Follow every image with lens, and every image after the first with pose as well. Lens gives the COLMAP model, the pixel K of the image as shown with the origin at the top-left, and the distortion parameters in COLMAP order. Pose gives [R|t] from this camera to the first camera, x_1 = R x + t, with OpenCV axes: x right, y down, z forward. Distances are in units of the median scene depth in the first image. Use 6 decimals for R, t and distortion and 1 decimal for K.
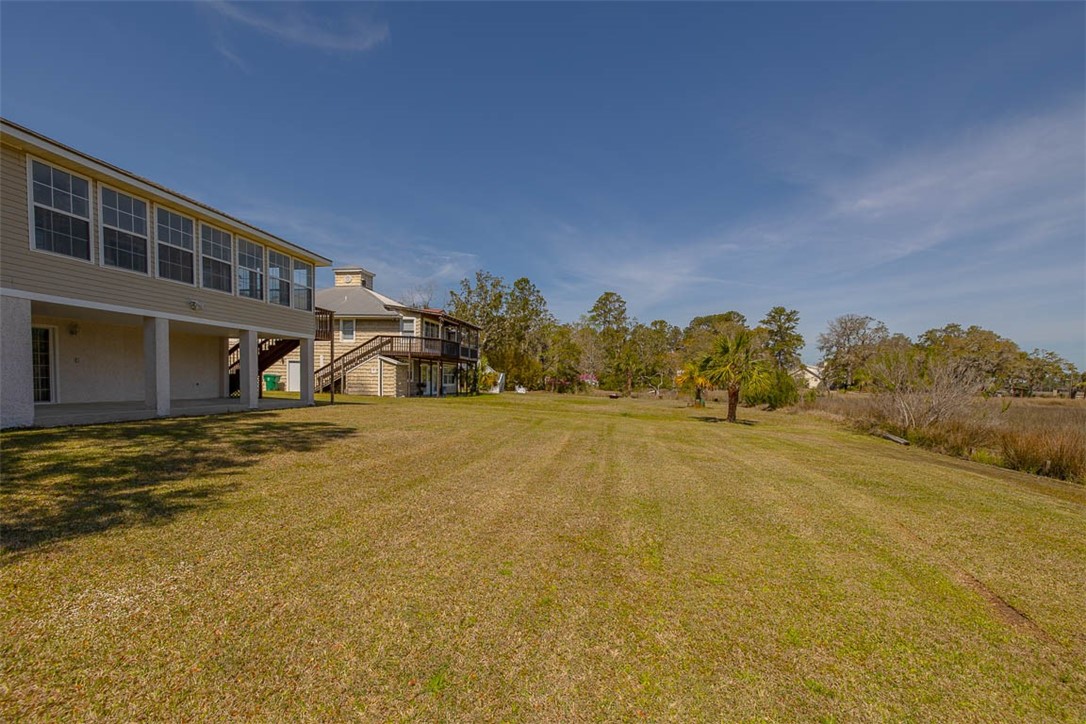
lens RADIAL K [[470.3, 0, 547.4], [0, 470.3, 383.9], [0, 0, 1]] dist [-0.000958, -0.000418]
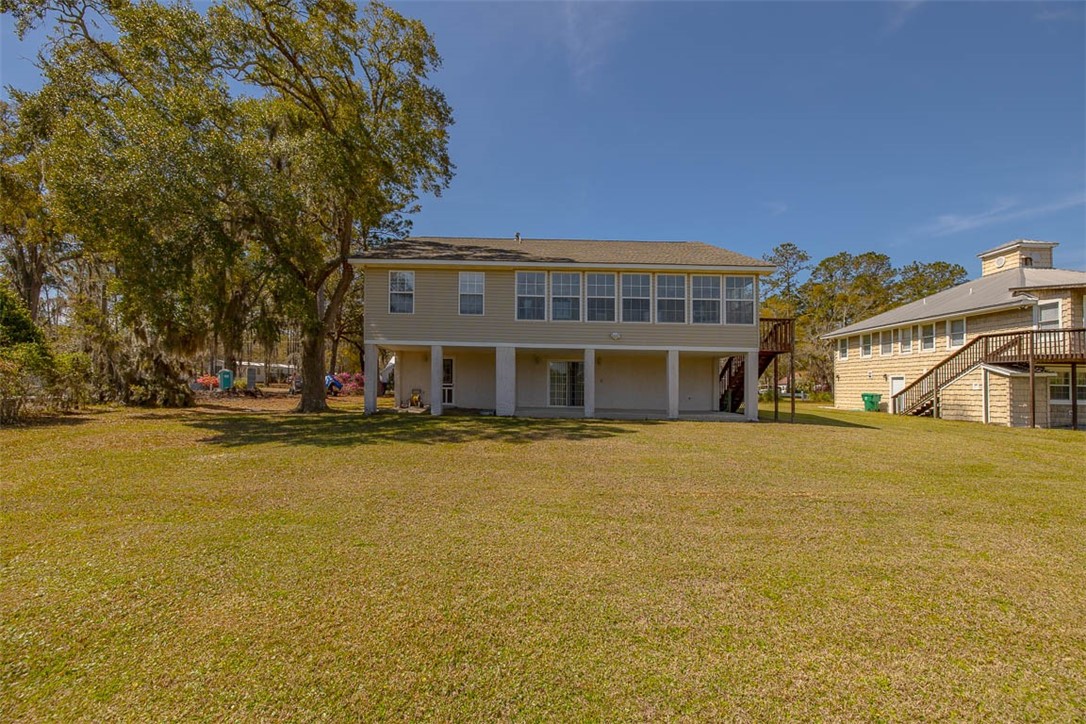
lens RADIAL K [[470.3, 0, 547.4], [0, 470.3, 383.9], [0, 0, 1]] dist [-0.000958, -0.000418]
pose [[0.149084, -0.029549, -0.988383, 0.229951], [-0.024305, 0.999142, -0.033537, 0.007344], [0.988526, 0.029023, 0.148238, 0.261338]]
